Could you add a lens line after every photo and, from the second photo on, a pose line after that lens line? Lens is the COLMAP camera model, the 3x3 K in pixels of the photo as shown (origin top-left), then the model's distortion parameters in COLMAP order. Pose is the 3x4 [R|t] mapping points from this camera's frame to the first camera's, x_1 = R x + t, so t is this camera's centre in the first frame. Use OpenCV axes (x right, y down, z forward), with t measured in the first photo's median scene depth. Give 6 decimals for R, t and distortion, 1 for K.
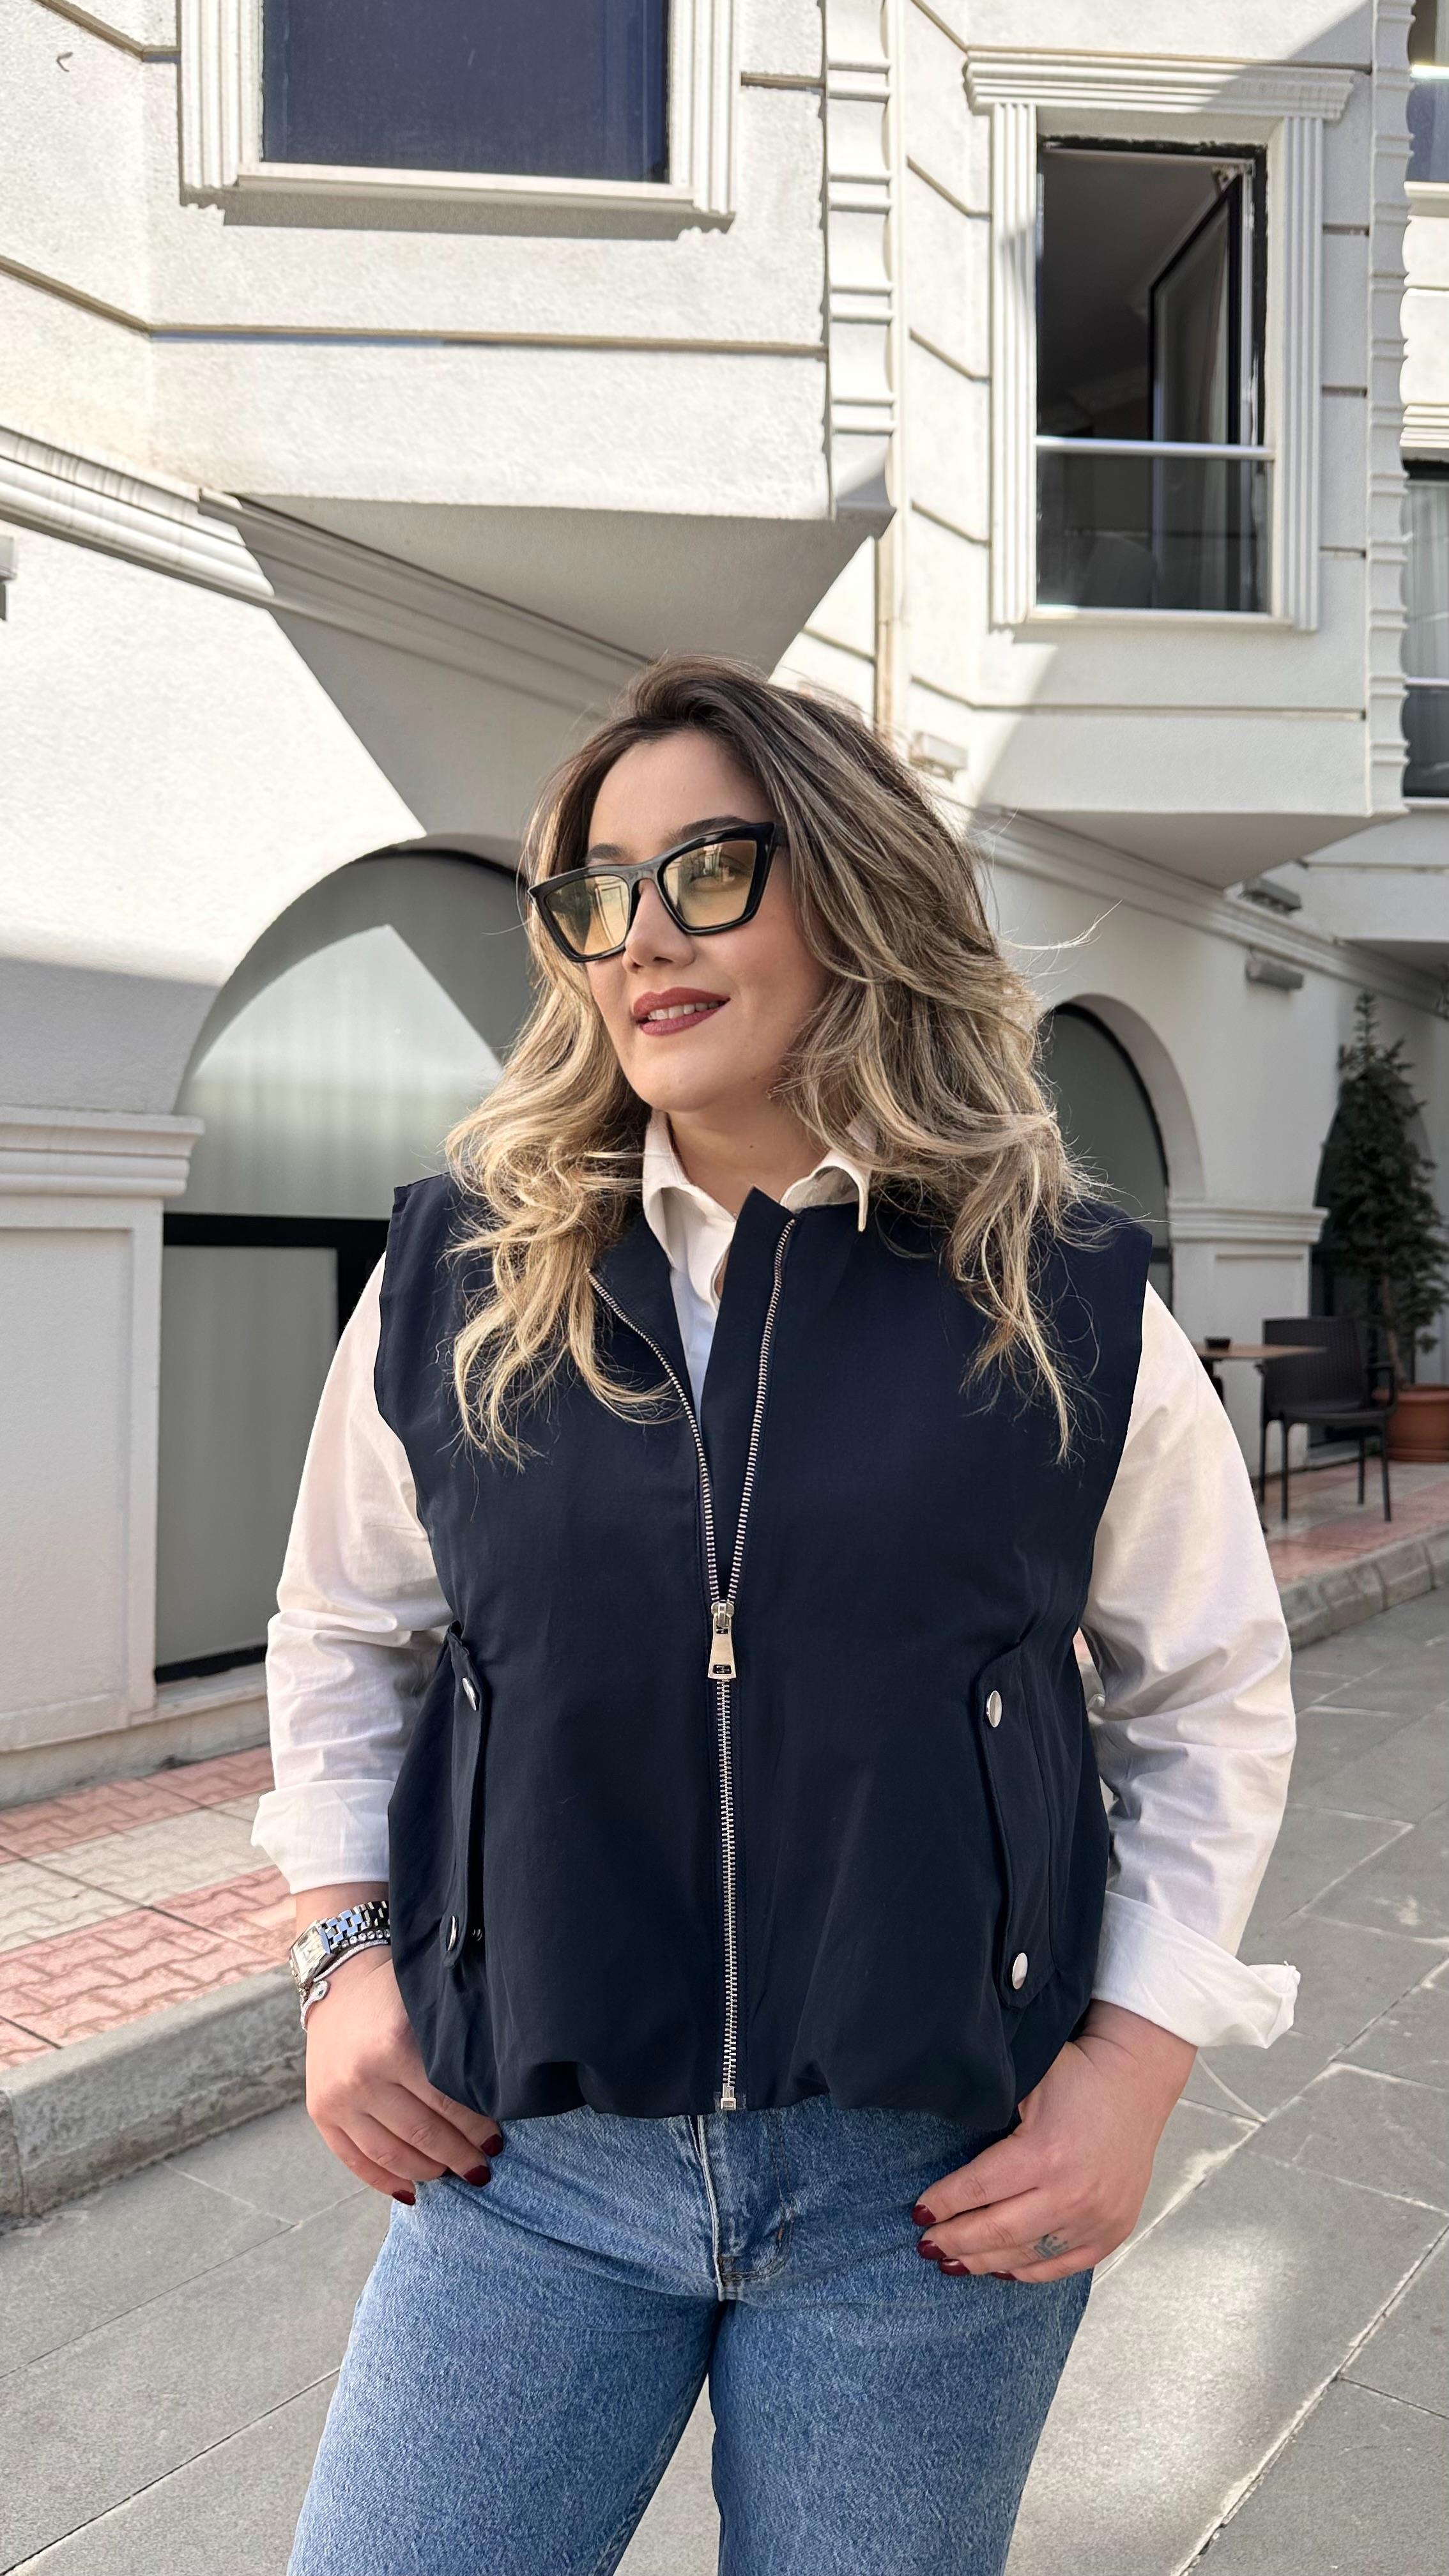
lens RADIAL K [[1827.3, 0, 710.3], [0, 1827.3, 1277.7], [0, 0, 1]] dist [0.003271, -0.018327]
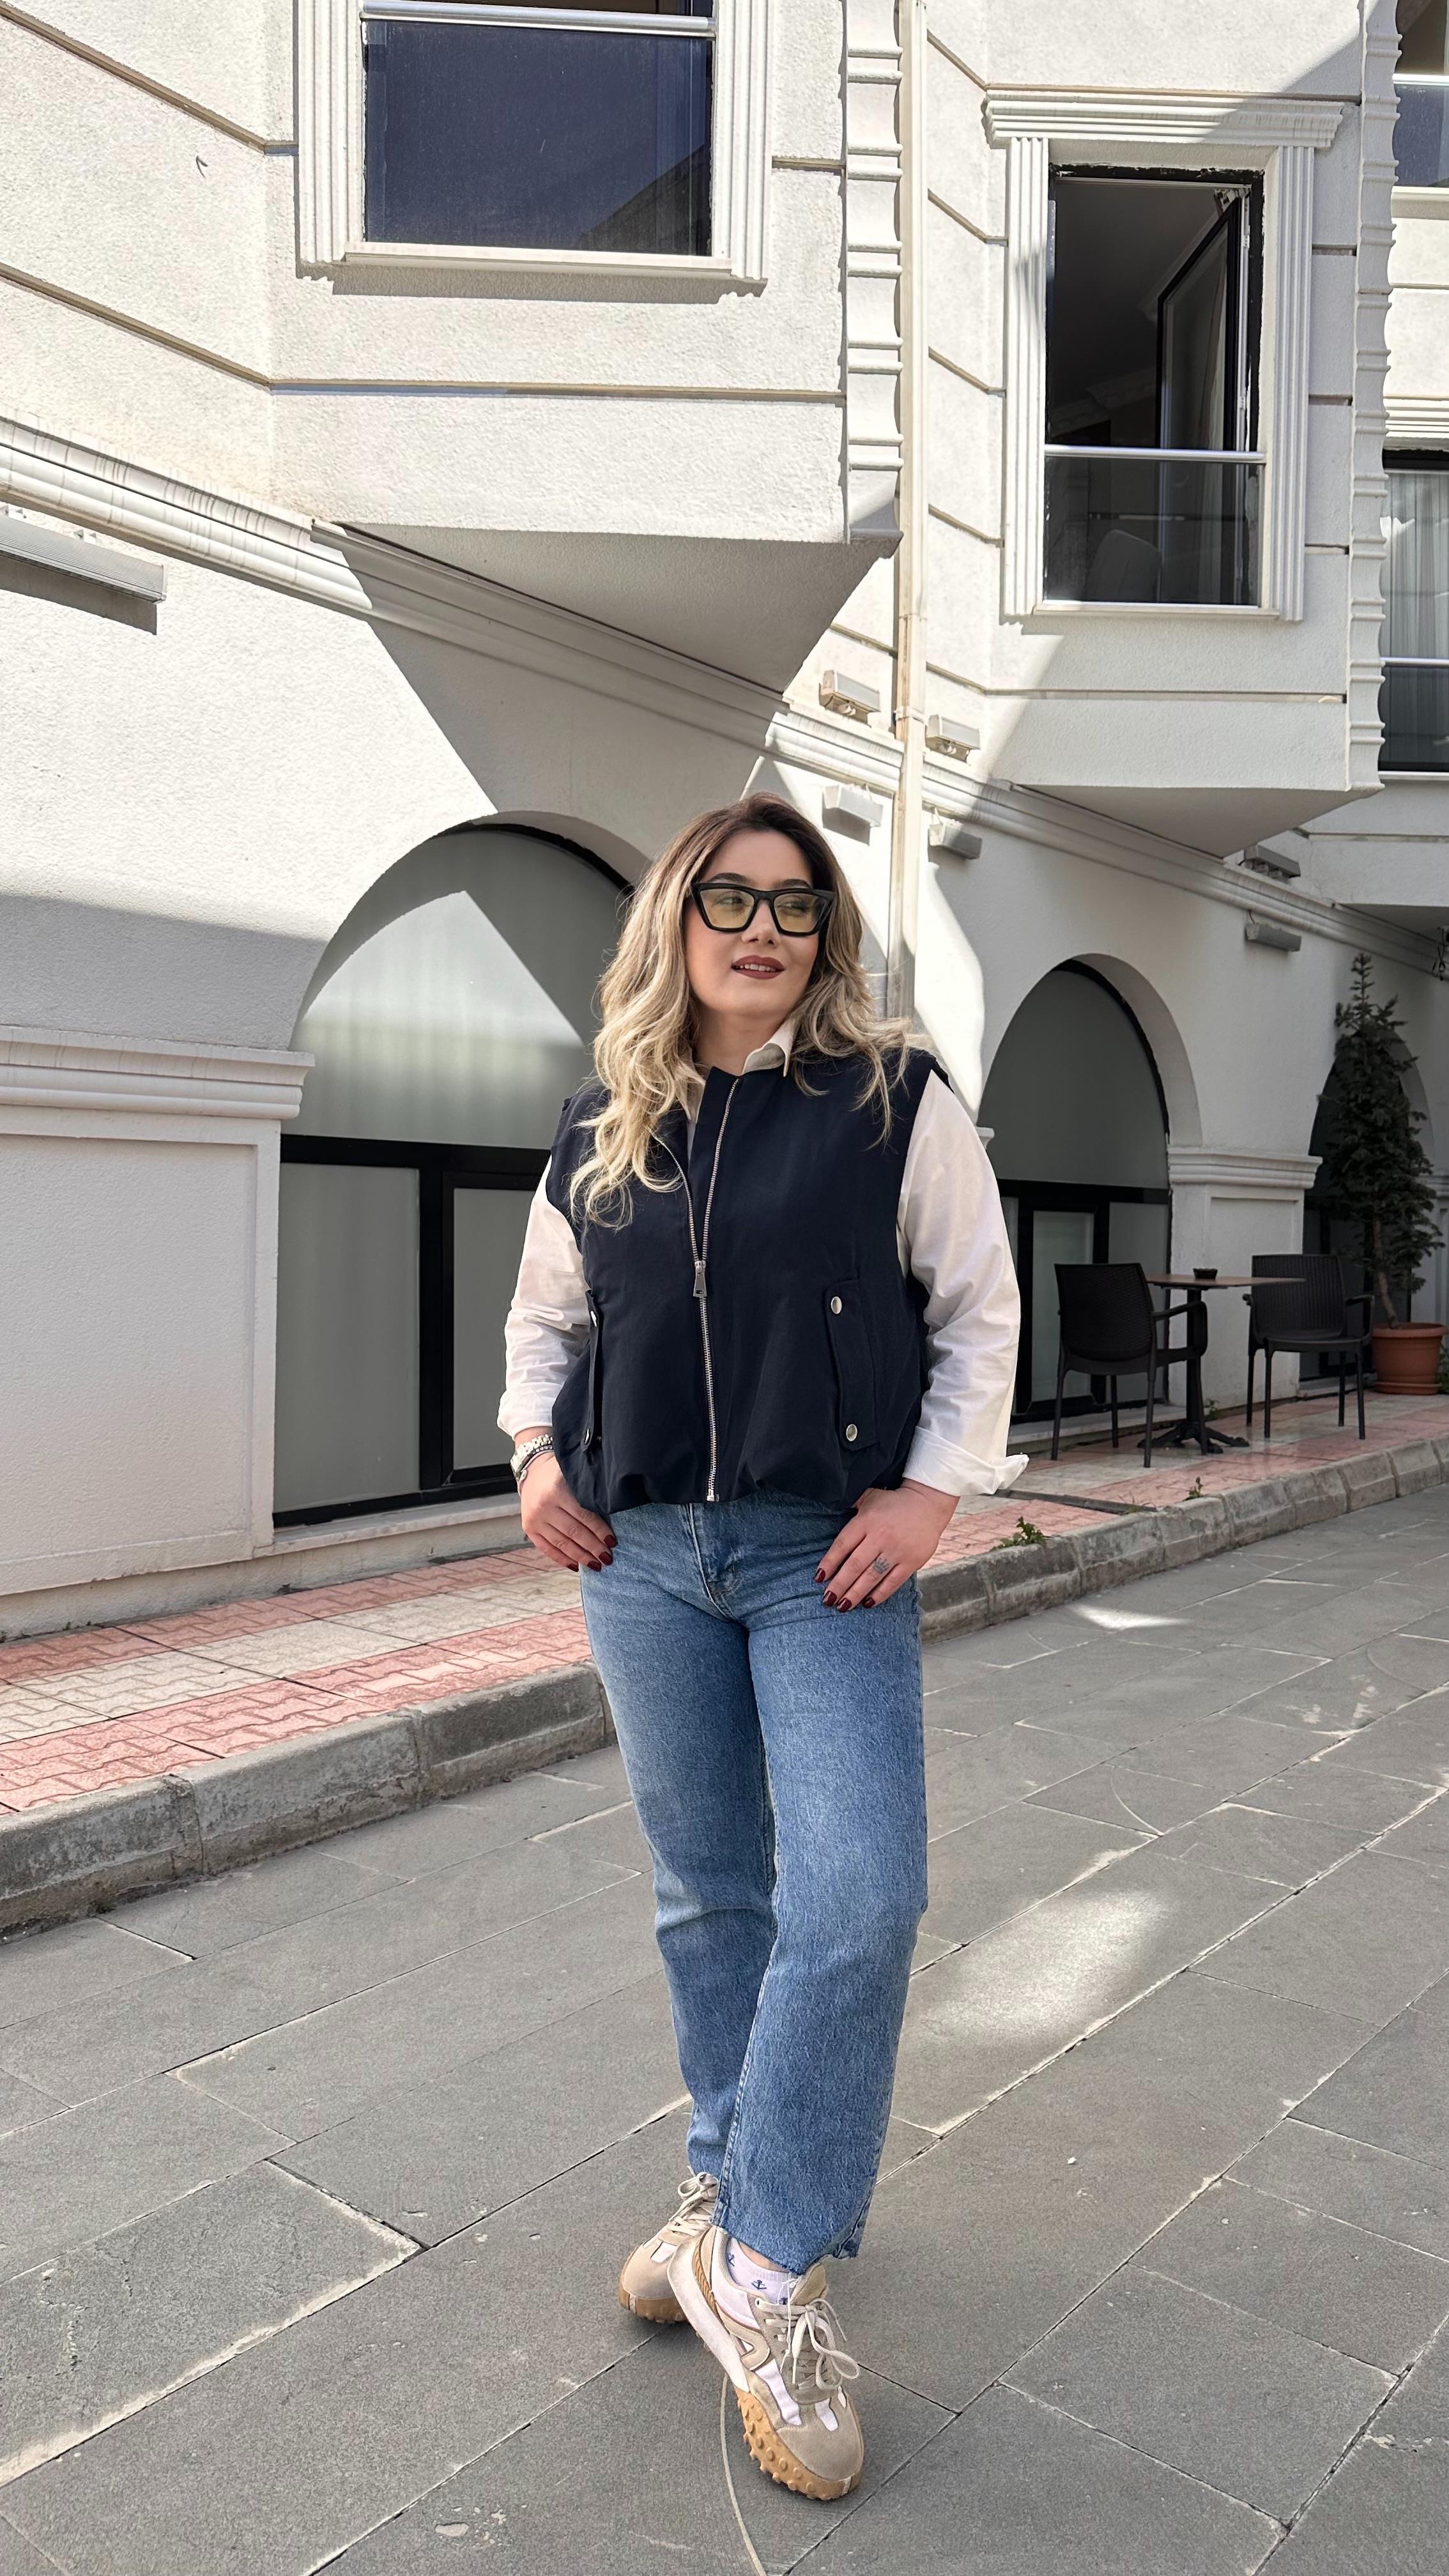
lens RADIAL K [[1807.9, 0, 702.5], [0, 1807.9, 1273.0], [0, 0, 1]] dist [0.079938, -0.149985]
pose [[0.999586, 0.008250, -0.027554, 0.010135], [-0.007773, 0.999819, 0.017347, 0.034348], [0.027692, -0.017125, 0.999470, -0.185539]]
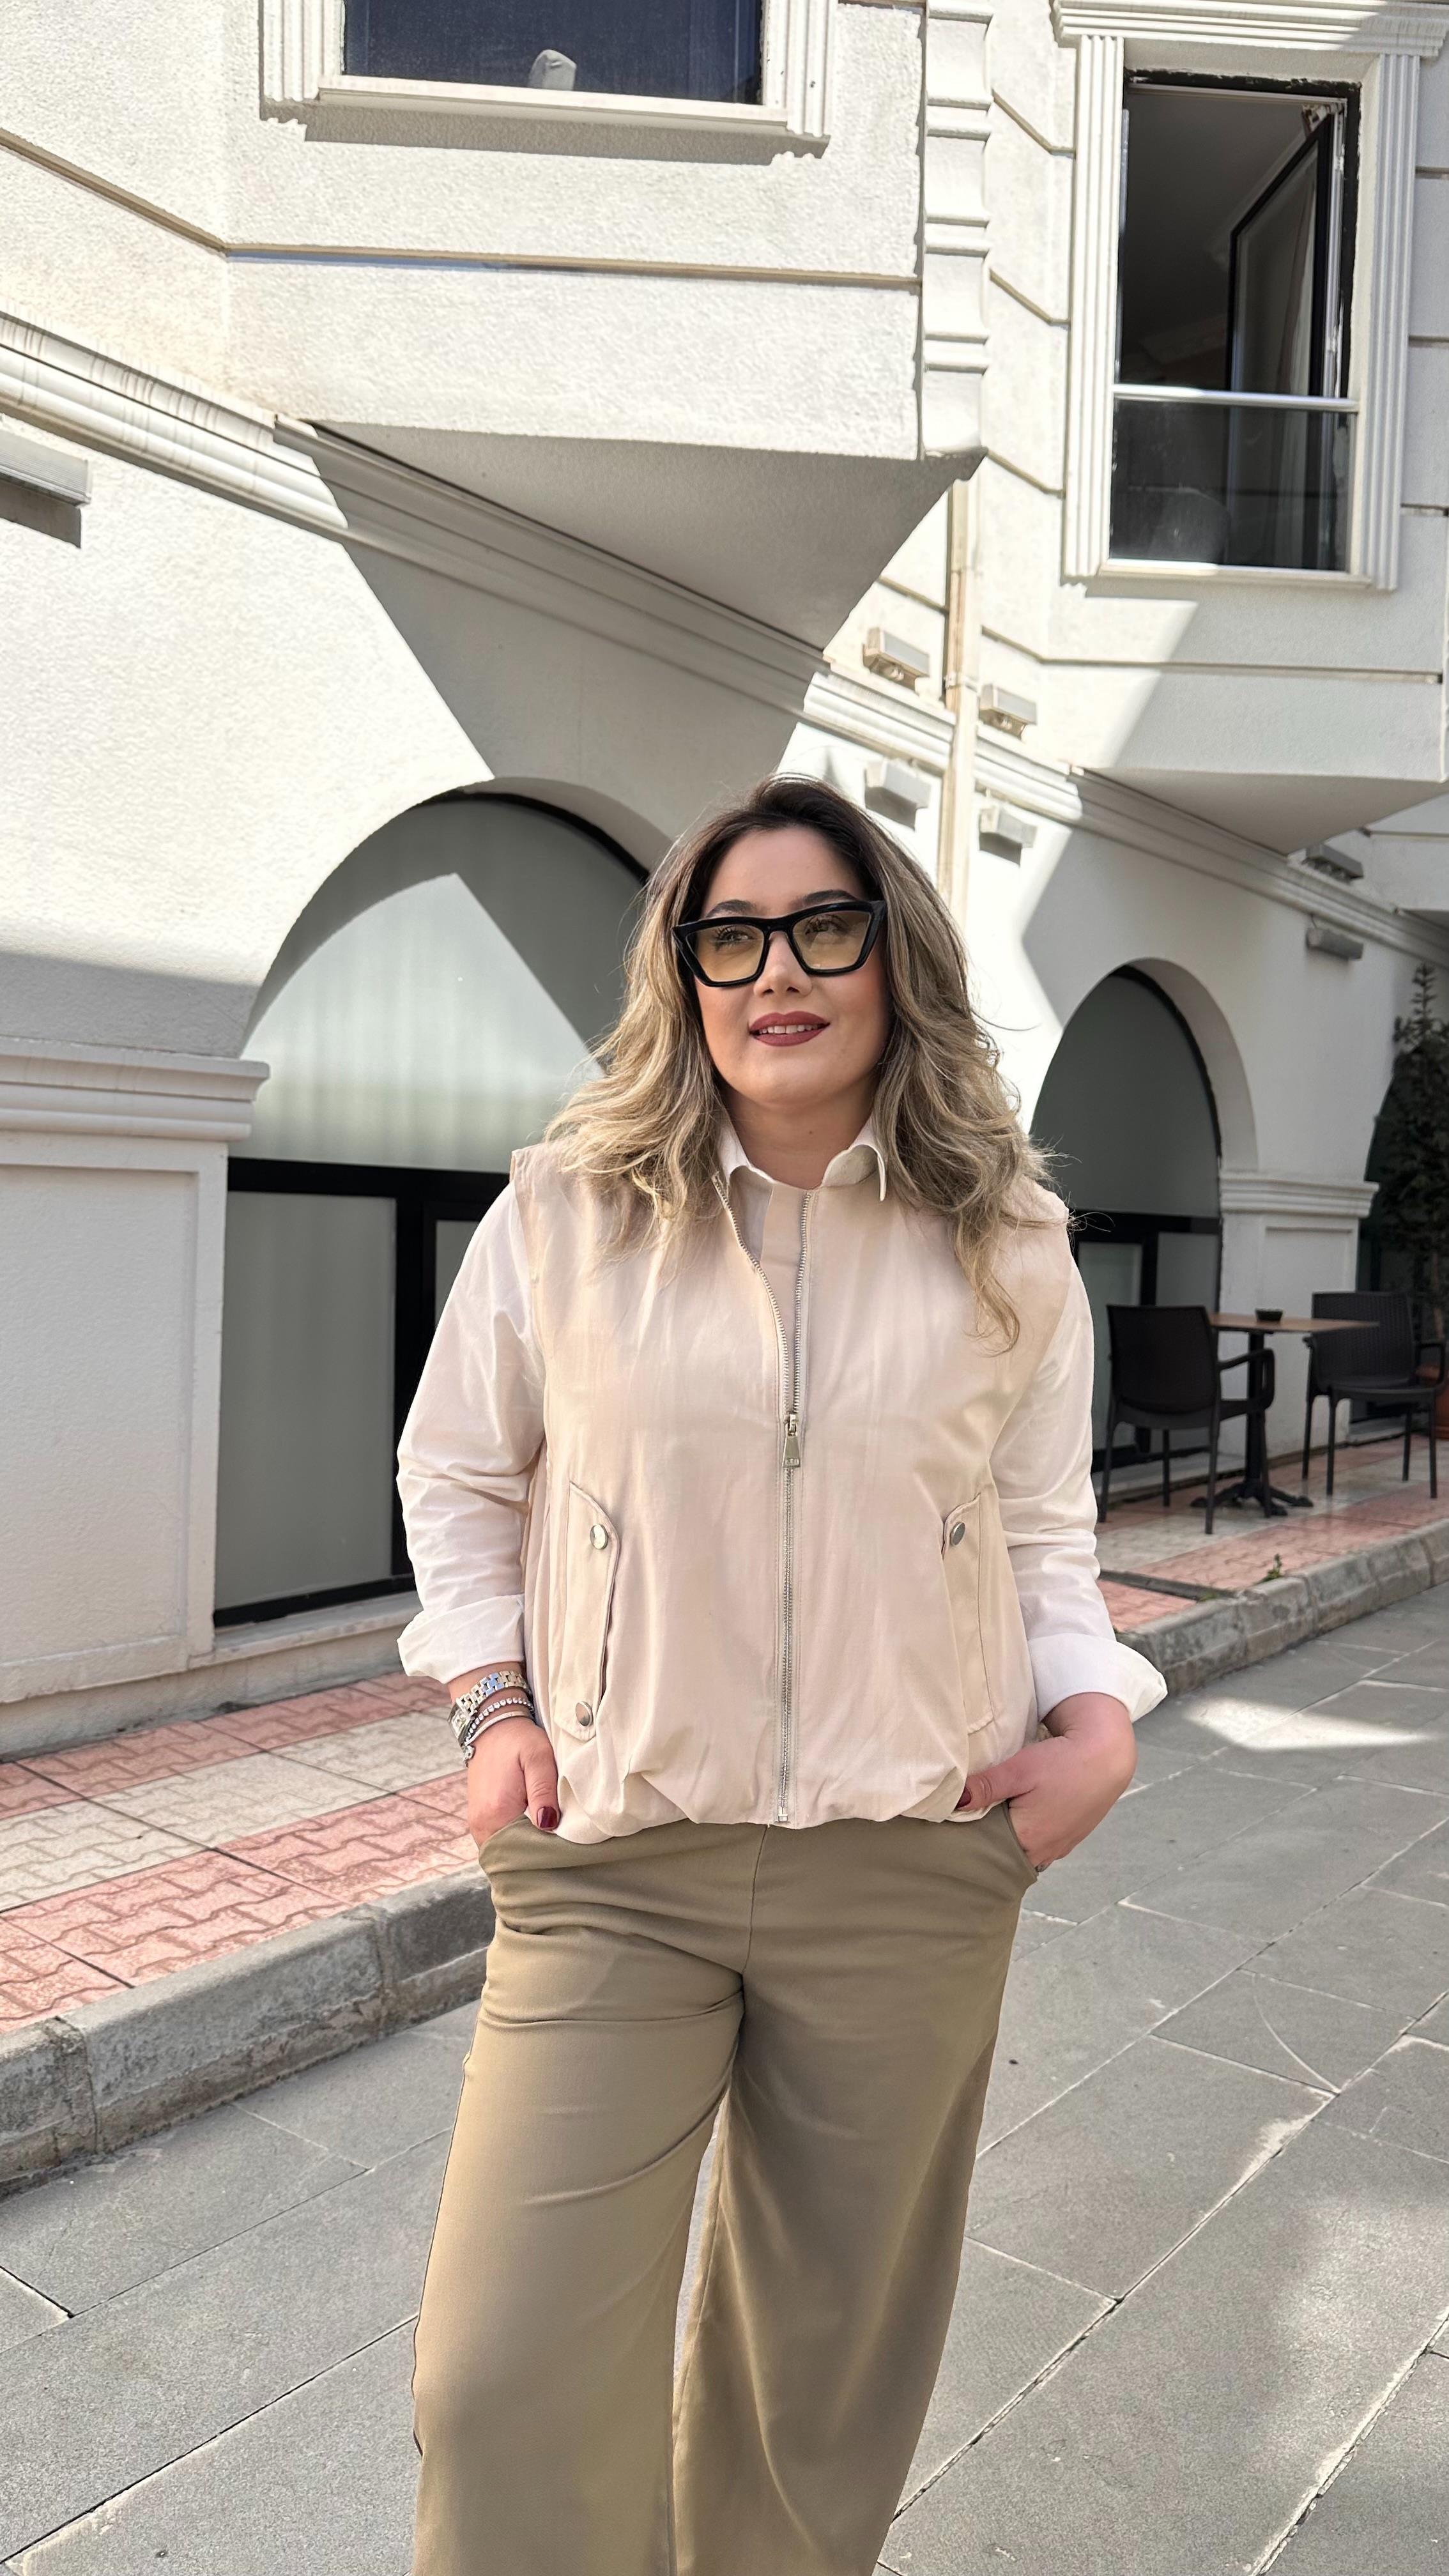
lens RADIAL K [[1822.8, 0, 713.1], [0, 1822.8, 1298.9], [0, 0, 1]] dist [0.008364, -0.019822]
pose [[0.999685, 0.022578, -0.011001, -0.023811], [-0.022226, 0.999268, 0.031147, 0.005130], [0.011697, -0.030892, 0.999454, 0.012025]]
